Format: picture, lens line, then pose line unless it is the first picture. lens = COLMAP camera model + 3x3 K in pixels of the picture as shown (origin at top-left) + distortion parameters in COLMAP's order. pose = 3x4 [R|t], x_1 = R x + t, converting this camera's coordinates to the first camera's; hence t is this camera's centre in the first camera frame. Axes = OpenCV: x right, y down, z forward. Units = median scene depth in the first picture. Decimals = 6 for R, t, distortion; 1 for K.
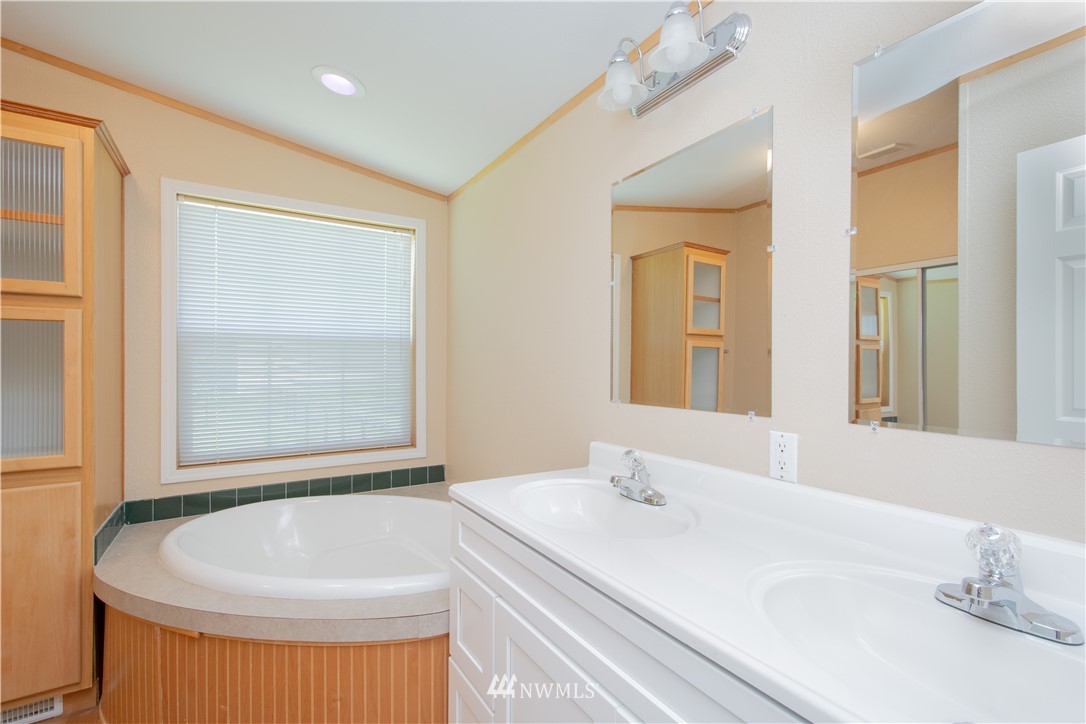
lens RADIAL K [[468.0, 0, 548.2], [0, 468.0, 364.5], [0, 0, 1]] dist [0.002130, 0.000076]
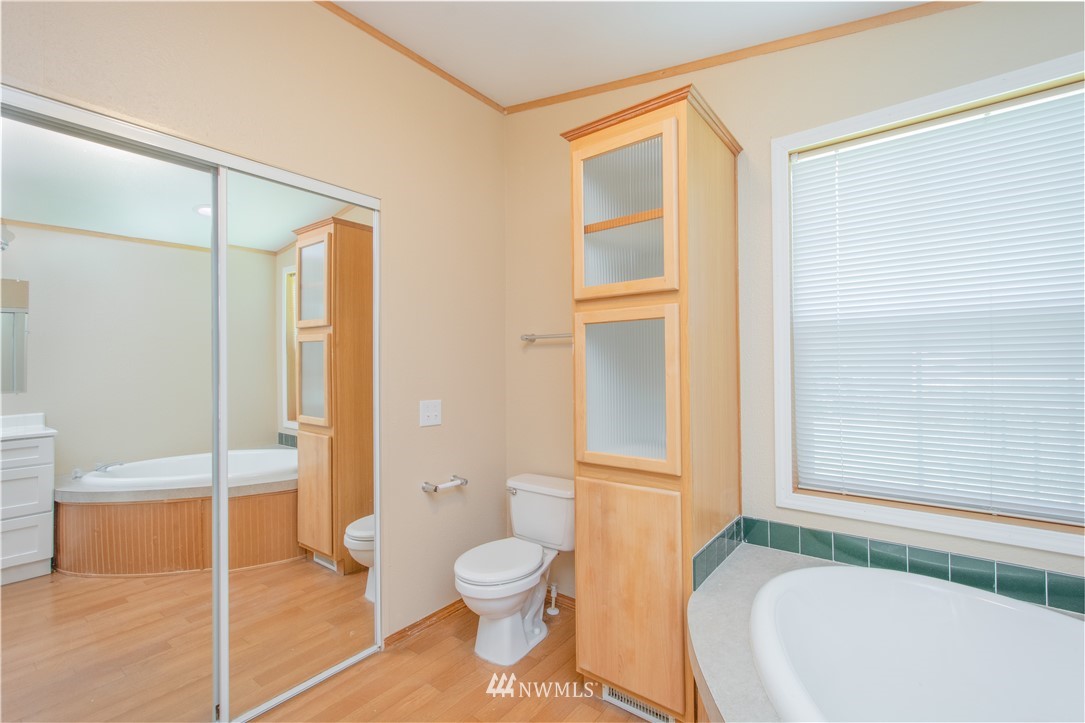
lens RADIAL K [[467.5, 0, 547.7], [0, 467.5, 364.0], [0, 0, 1]] dist [0.002130, 0.000076]
pose [[0.316251, -0.008314, -0.948639, -0.201523], [0.008804, 0.999944, -0.005828, 0.002947], [0.948635, -0.006509, 0.316307, 0.440356]]
